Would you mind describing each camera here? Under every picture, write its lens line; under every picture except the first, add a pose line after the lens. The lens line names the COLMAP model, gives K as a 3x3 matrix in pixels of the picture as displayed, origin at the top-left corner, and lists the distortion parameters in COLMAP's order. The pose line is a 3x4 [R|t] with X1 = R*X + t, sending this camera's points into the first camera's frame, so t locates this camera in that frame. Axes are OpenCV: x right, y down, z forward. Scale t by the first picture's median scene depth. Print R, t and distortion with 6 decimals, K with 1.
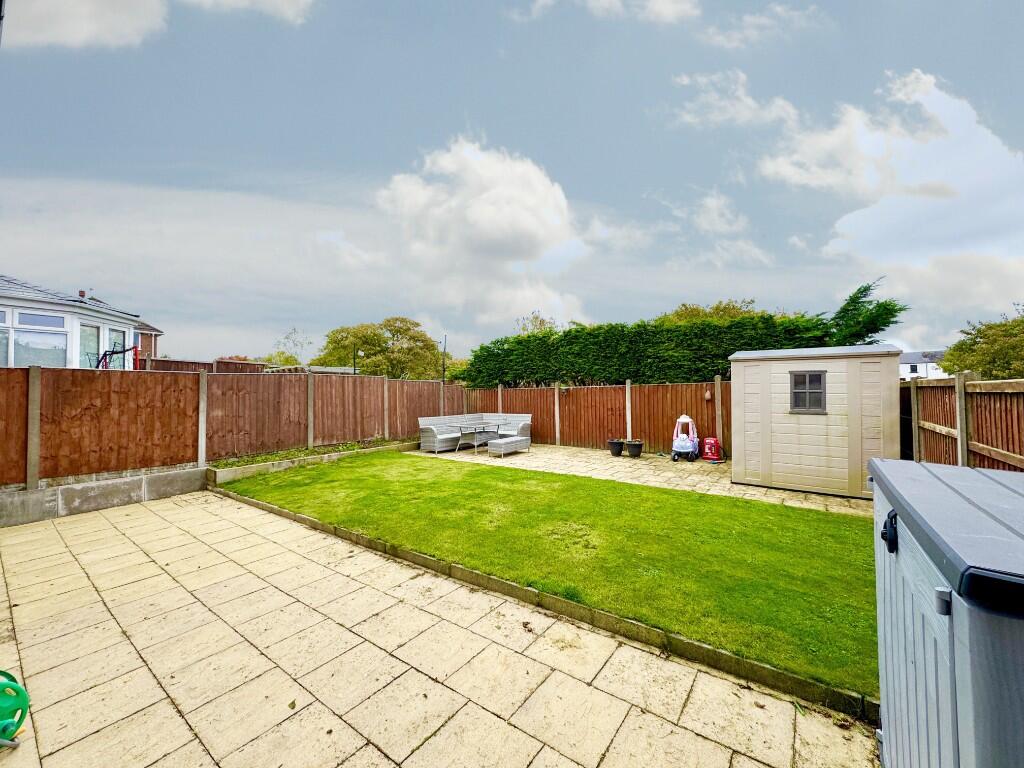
lens RADIAL K [[406.2, 0, 510.5], [0, 406.2, 380.5], [0, 0, 1]] dist [-0.008185, 0.001312]
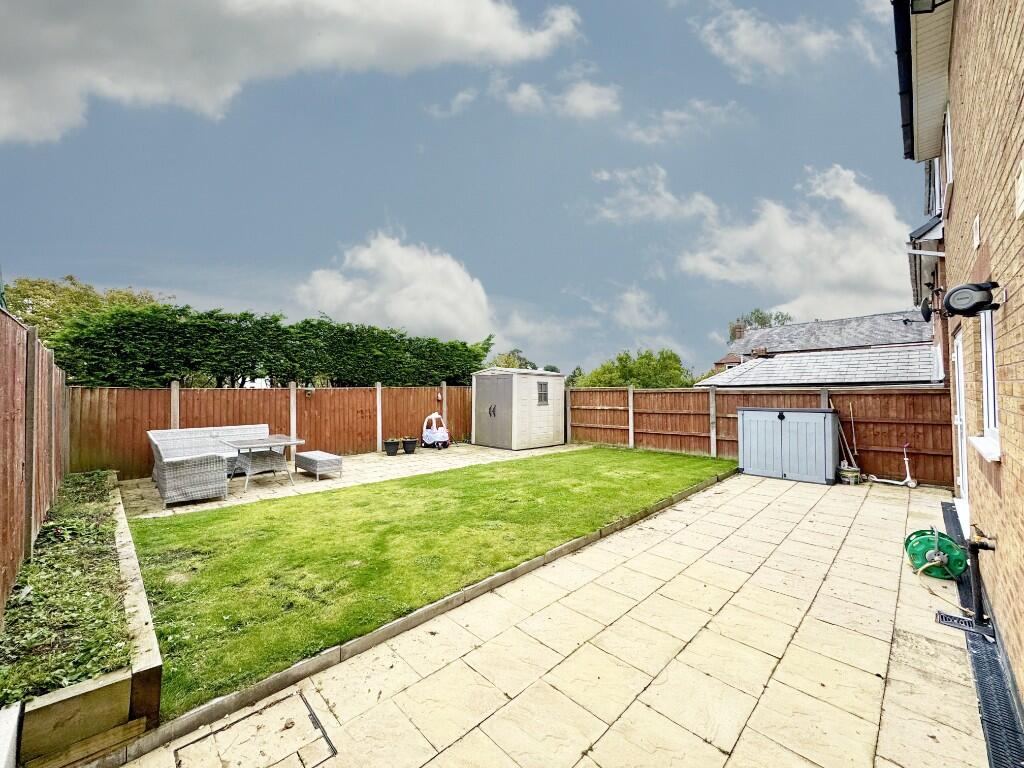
lens RADIAL K [[406.2, 0, 511.8], [0, 406.2, 386.9], [0, 0, 1]] dist [-0.008185, 0.001312]
pose [[0.156629, 0.023684, 0.987373, -1.123140], [-0.021646, 0.999555, -0.020543, 0.041188], [-0.987420, -0.018155, 0.157072, 0.844601]]
